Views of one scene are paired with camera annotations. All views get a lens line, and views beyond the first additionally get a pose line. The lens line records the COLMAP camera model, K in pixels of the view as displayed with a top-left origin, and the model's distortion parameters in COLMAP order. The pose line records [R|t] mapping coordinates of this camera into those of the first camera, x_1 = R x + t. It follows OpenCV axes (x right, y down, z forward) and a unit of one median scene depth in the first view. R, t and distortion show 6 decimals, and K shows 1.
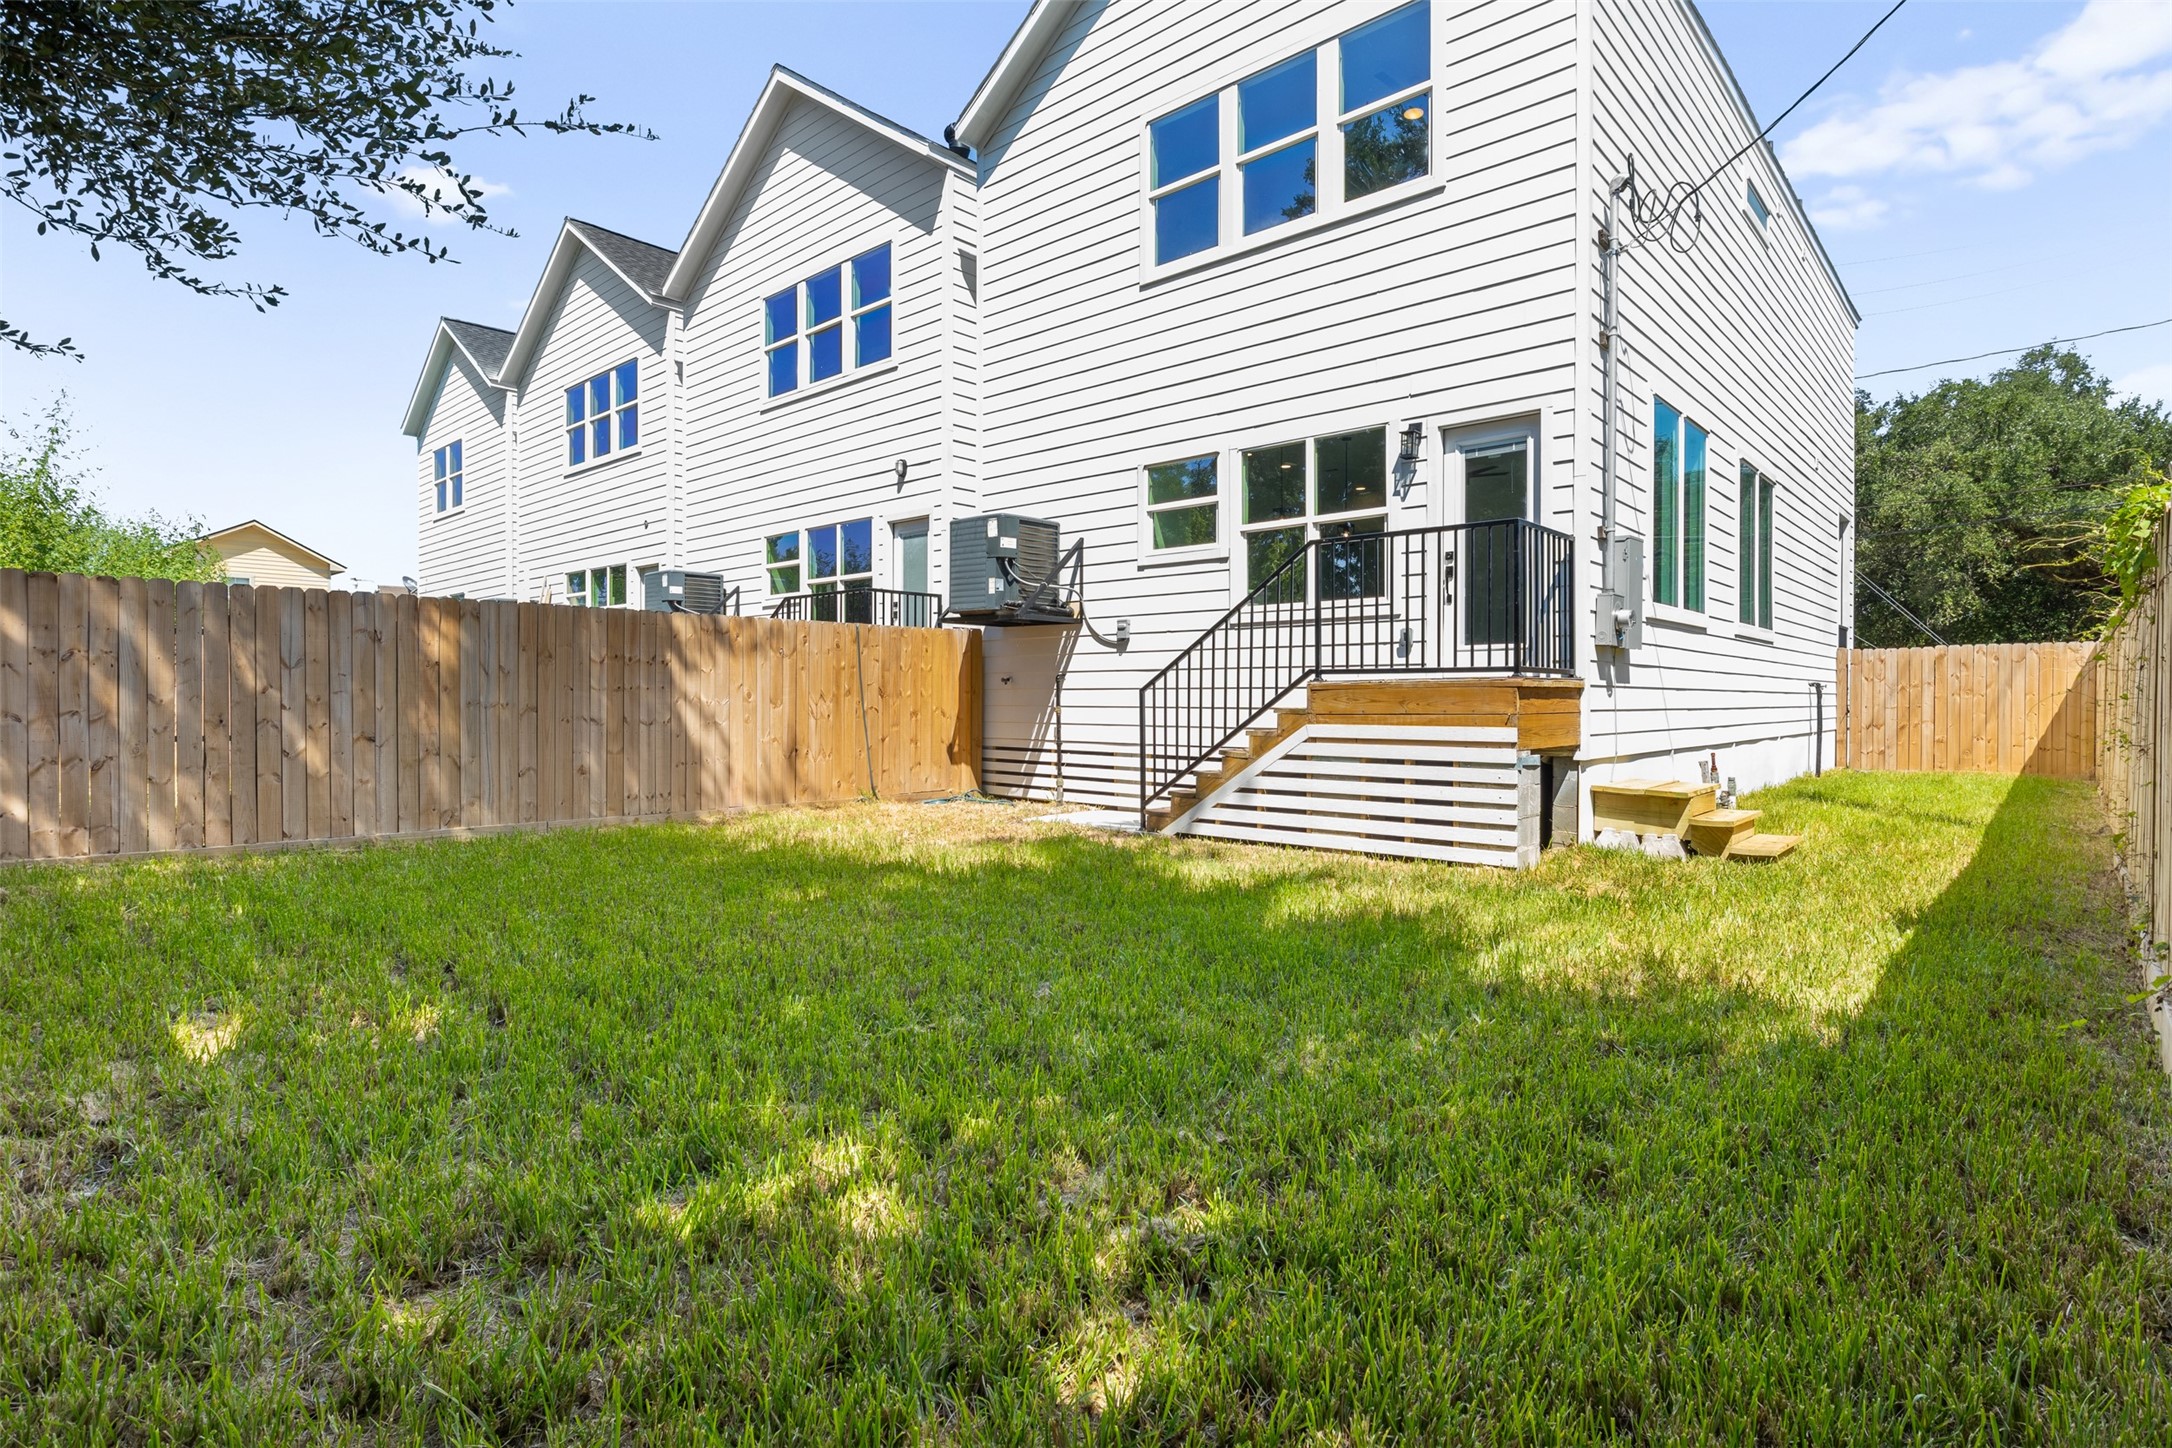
lens RADIAL K [[1083.0, 0, 1083.8], [0, 1083.0, 710.6], [0, 0, 1]] dist [-0.006541, -0.001265]
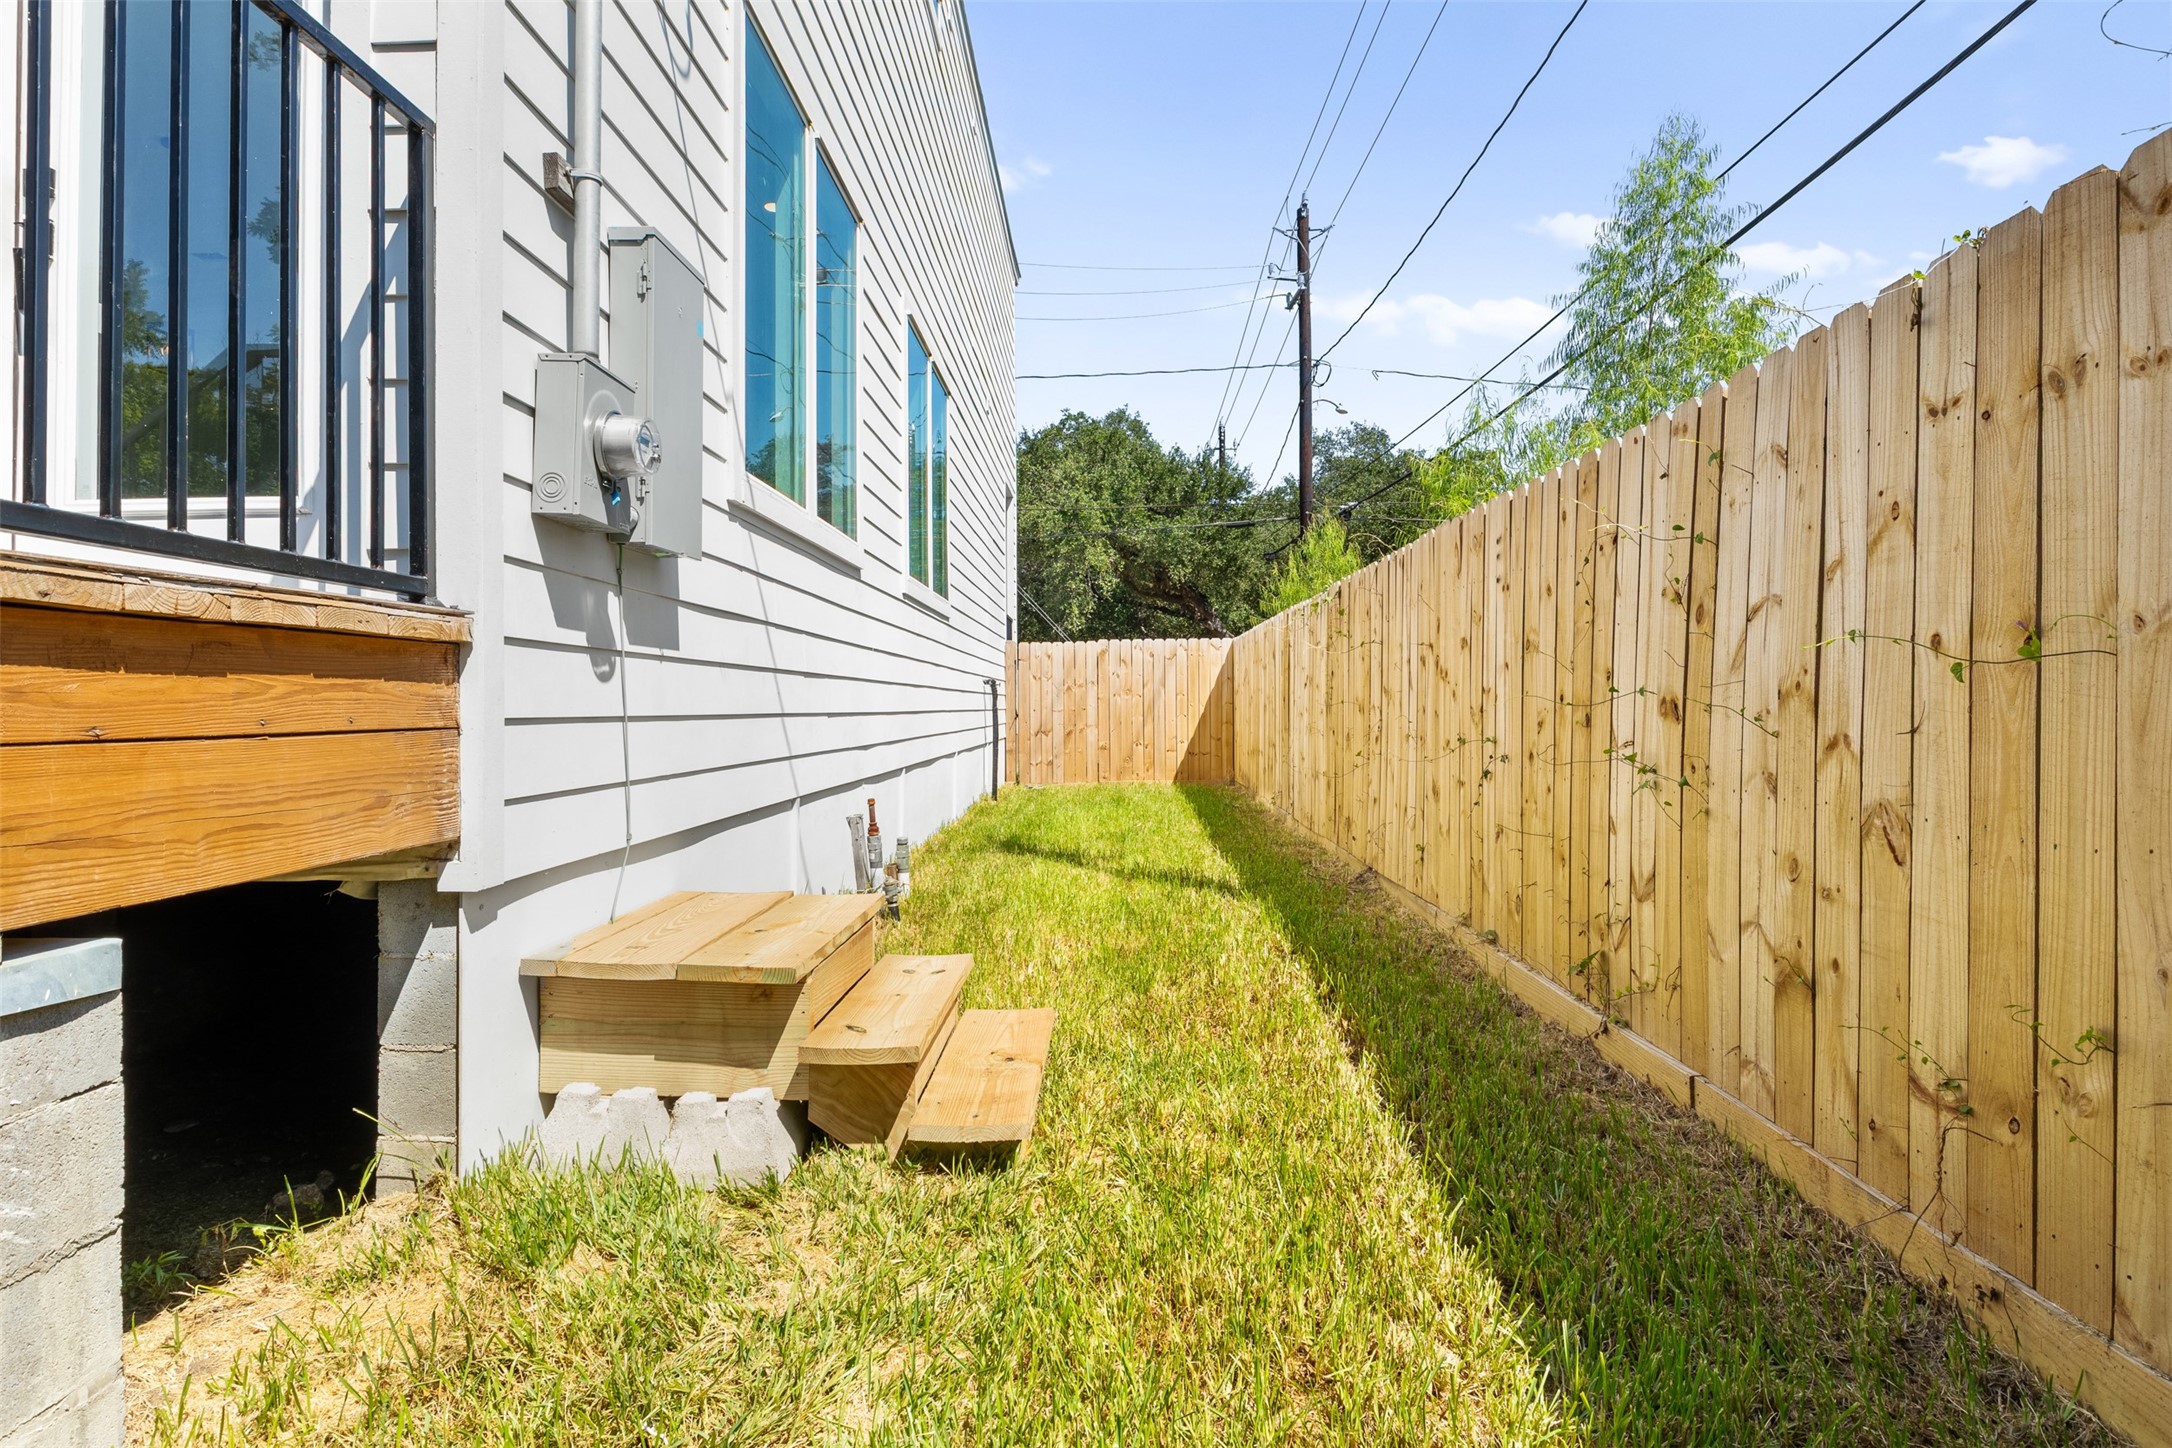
lens RADIAL K [[1083.0, 0, 1083.8], [0, 1083.0, 710.6], [0, 0, 1]] dist [-0.006541, -0.001265]
pose [[0.756036, -0.007598, 0.654486, 0.212165], [0.012435, 0.999919, -0.002756, -0.000044], [-0.654412, 0.010222, 0.756069, 0.358296]]
